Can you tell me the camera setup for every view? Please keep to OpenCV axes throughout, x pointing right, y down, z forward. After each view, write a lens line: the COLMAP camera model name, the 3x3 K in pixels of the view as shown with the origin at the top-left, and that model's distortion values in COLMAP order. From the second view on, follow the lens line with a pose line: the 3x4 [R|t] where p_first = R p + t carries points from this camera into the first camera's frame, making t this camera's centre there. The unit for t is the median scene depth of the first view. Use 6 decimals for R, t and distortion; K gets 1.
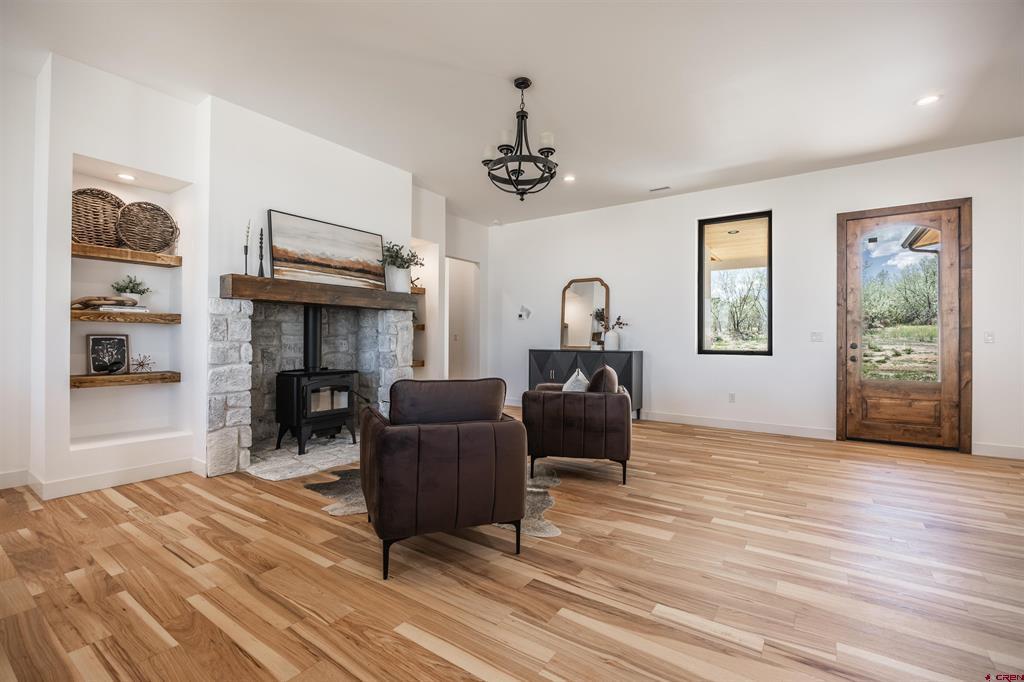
lens RADIAL K [[458.6, 0, 520.6], [0, 458.6, 338.8], [0, 0, 1]] dist [-0.011937, 0.000442]
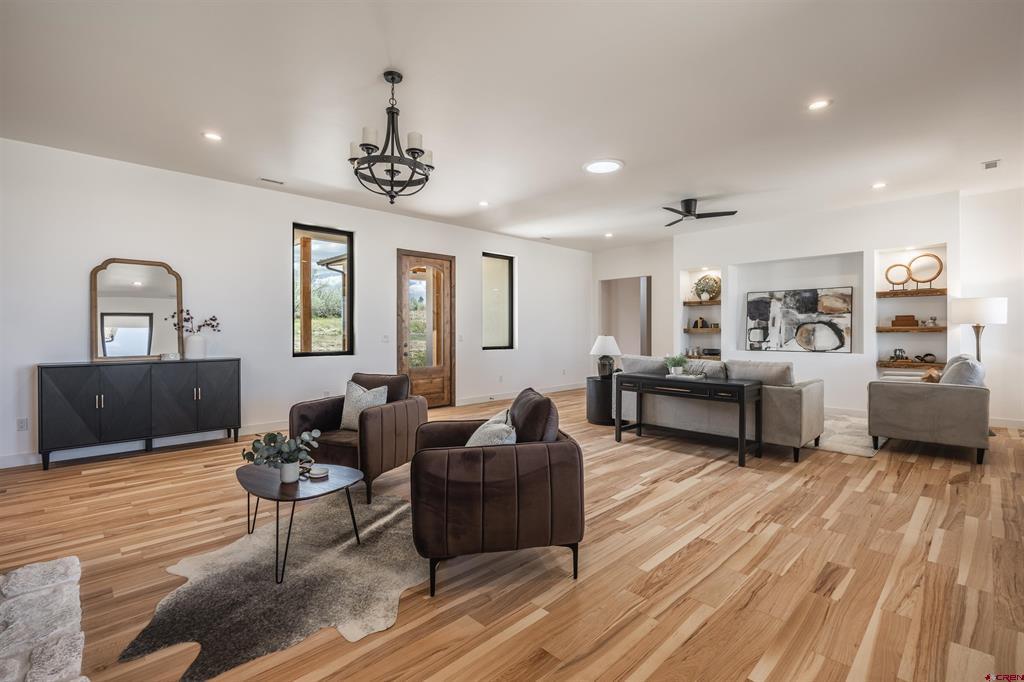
lens RADIAL K [[458.6, 0, 514.8], [0, 458.6, 336.7], [0, 0, 1]] dist [-0.011937, 0.000442]
pose [[0.193507, -0.015254, 0.980980, -0.964496], [0.001653, 0.999883, 0.015222, -0.050737], [-0.981097, -0.001324, 0.193510, 0.643151]]
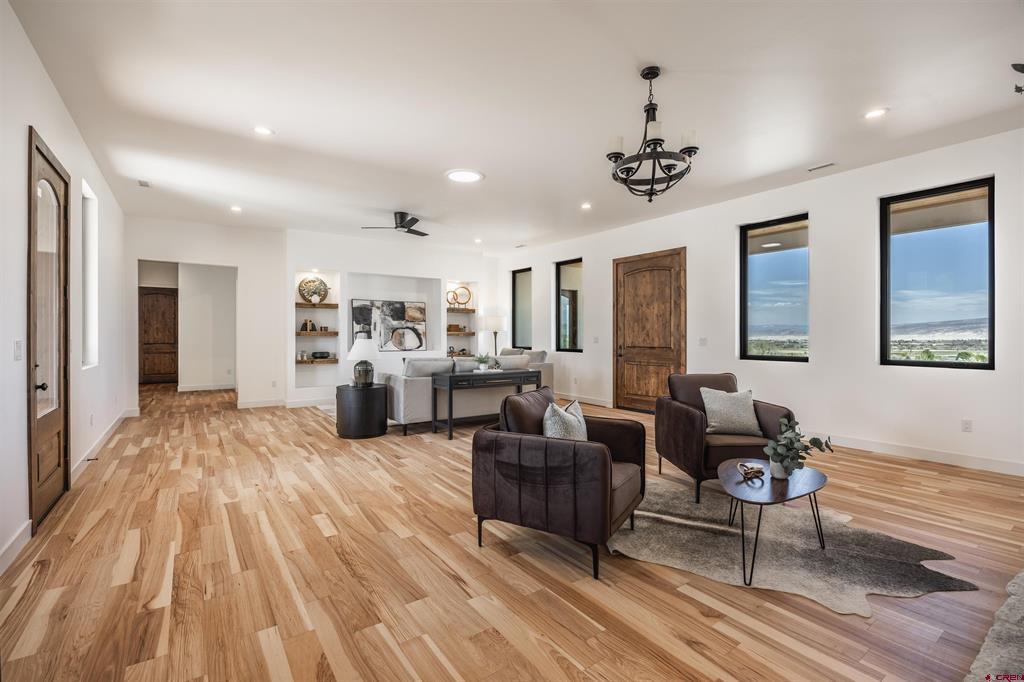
lens RADIAL K [[458.6, 0, 508.5], [0, 458.6, 337.4], [0, 0, 1]] dist [-0.011937, 0.000442]
pose [[-0.939120, -0.005385, 0.343547, -0.052892], [-0.004224, 0.999983, 0.004127, -0.037734], [-0.343563, 0.002425, -0.939126, 2.171314]]
